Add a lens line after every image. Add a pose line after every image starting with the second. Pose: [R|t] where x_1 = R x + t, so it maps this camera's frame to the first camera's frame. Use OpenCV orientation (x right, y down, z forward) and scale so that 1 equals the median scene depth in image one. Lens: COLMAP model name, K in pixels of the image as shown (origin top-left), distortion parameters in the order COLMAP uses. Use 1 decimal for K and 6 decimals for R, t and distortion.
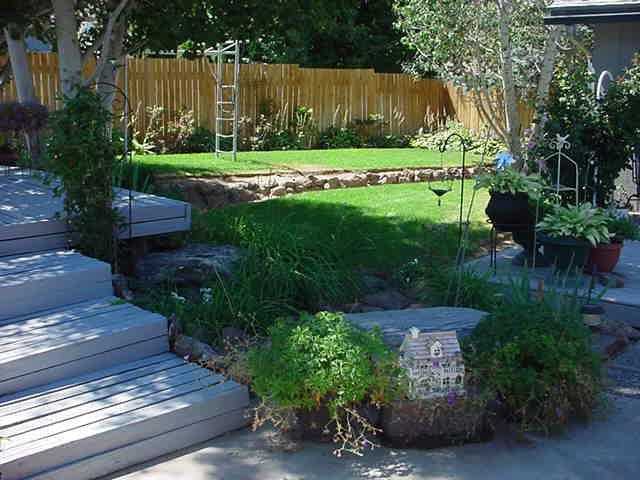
lens RADIAL K [[798.1, 0, 320.2], [0, 798.1, 226.7], [0, 0, 1]] dist [-0.243313, 0.342440]
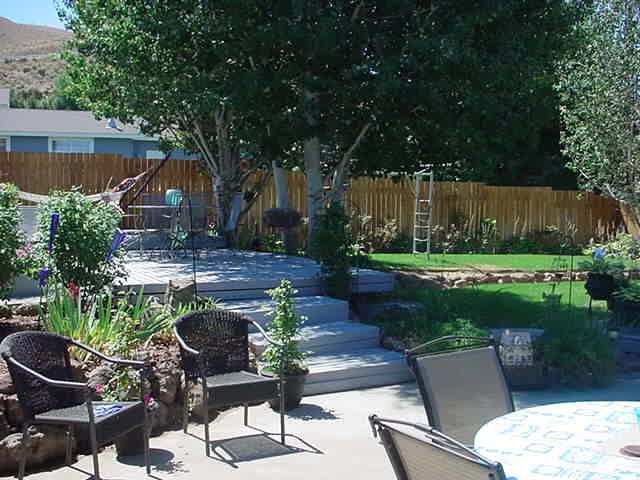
lens RADIAL K [[798.1, 0, 320.2], [0, 798.1, 226.7], [0, 0, 1]] dist [-0.243313, 0.342440]
pose [[0.968551, 0.018320, -0.248138, 0.035070], [-0.052613, 0.989814, -0.132287, 0.037281], [0.243187, 0.141183, 0.959650, -0.234176]]
